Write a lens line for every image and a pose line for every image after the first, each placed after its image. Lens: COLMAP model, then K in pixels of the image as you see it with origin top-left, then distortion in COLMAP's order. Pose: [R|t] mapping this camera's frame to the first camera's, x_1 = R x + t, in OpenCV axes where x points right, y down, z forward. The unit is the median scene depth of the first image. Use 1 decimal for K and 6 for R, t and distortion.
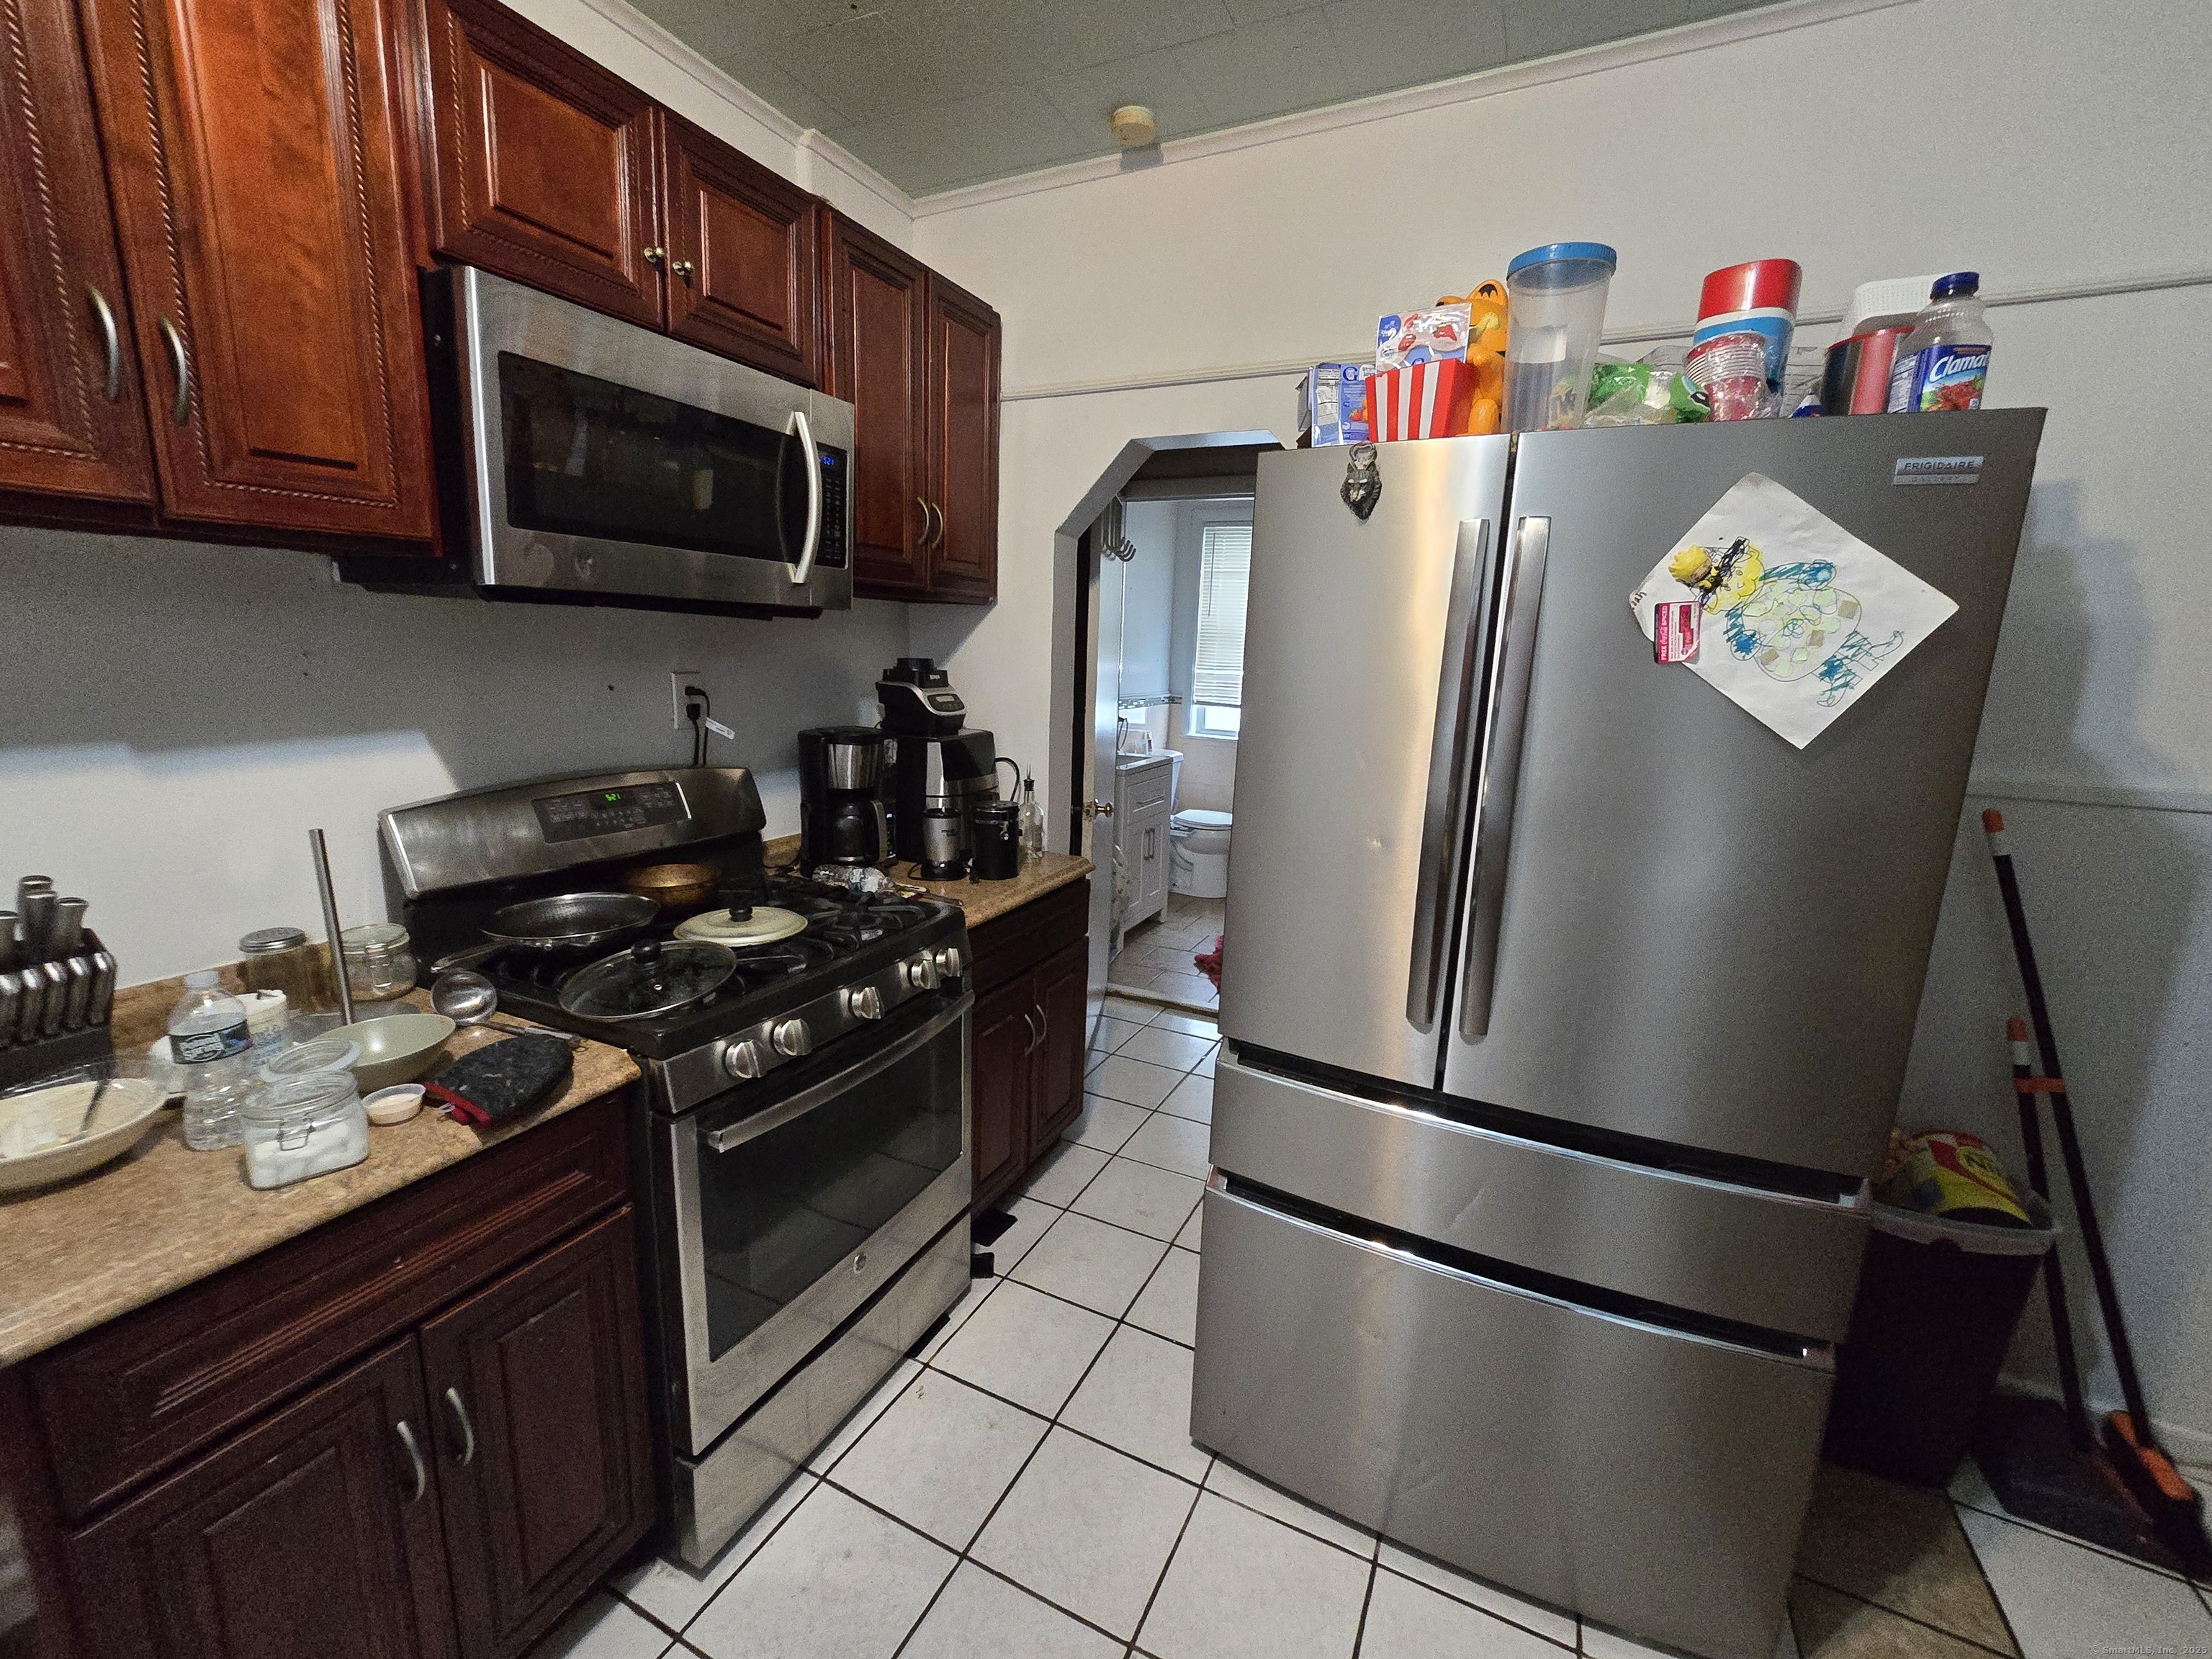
lens RADIAL K [[906.7, 0, 1100.4], [0, 906.7, 836.5], [0, 0, 1]] dist [-0.008966, 0.000309]
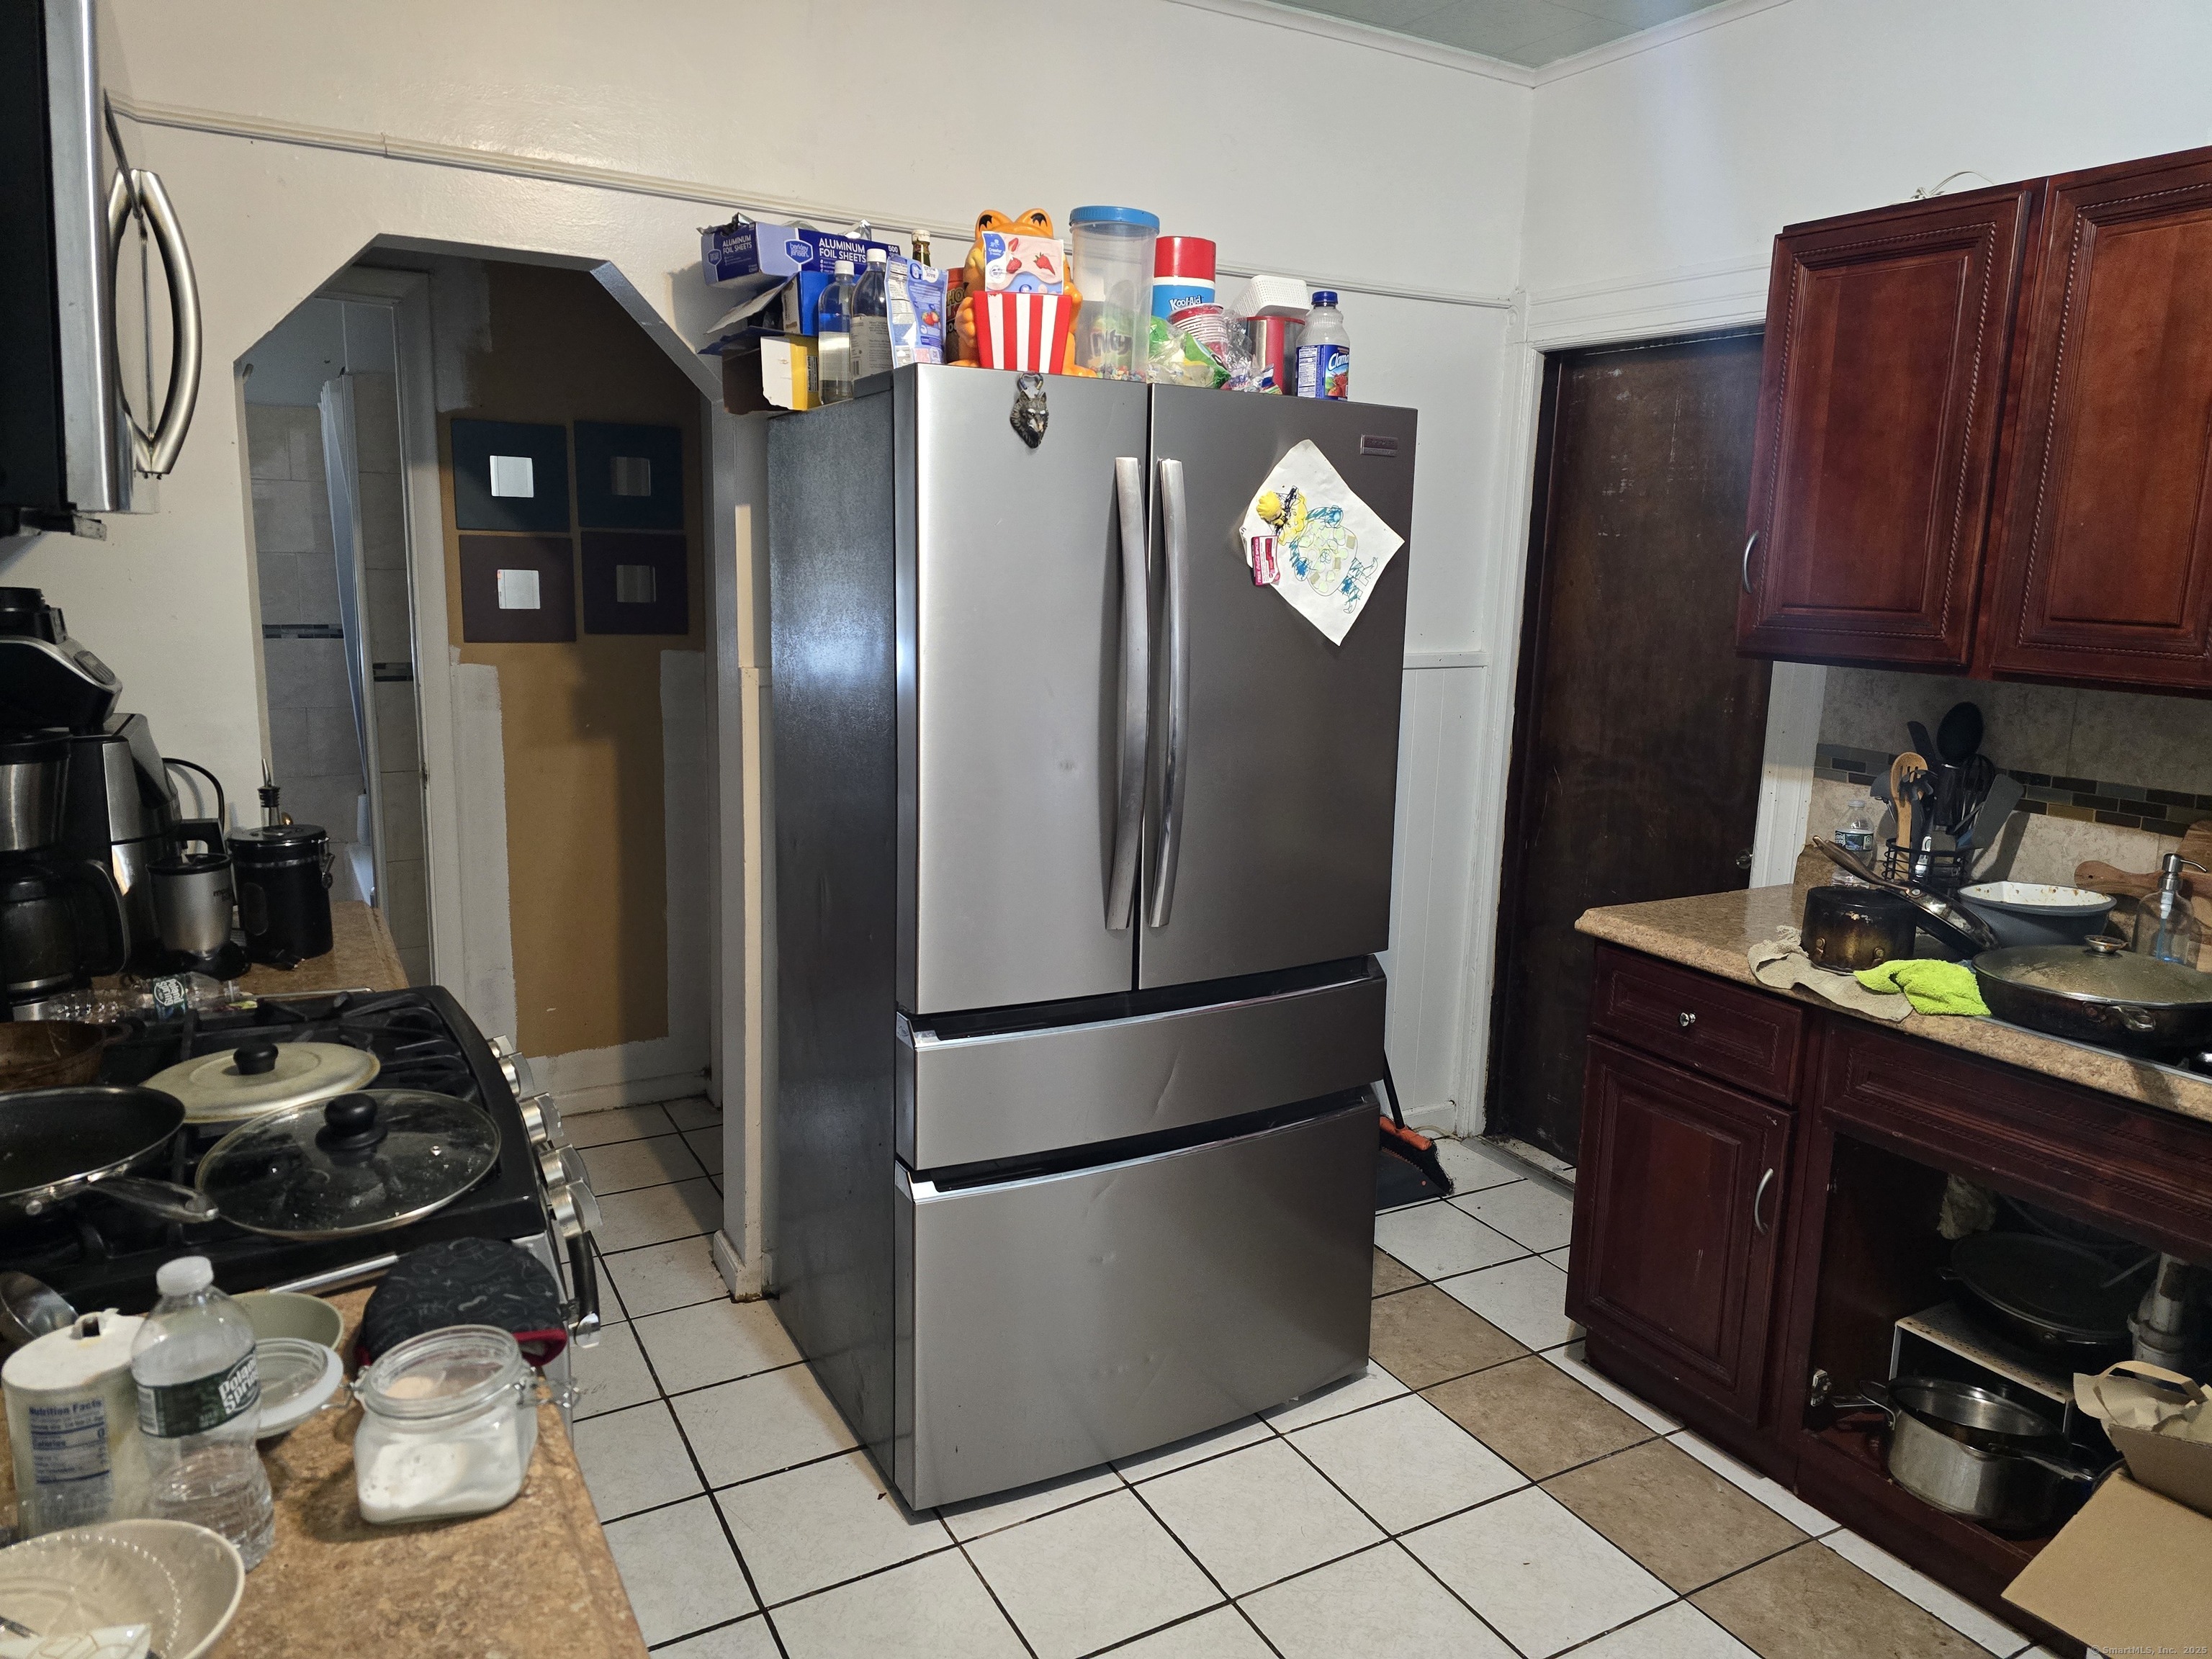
lens RADIAL K [[1482.0, 0, 1095.5], [0, 1482.0, 821.8], [0, 0, 1]] dist [0.019831, -0.004802]
pose [[0.563678, -0.169614, 0.808392, -1.222266], [0.157388, 0.982814, 0.096466, -0.105569], [-0.810861, 0.072856, 0.580686, 0.027014]]
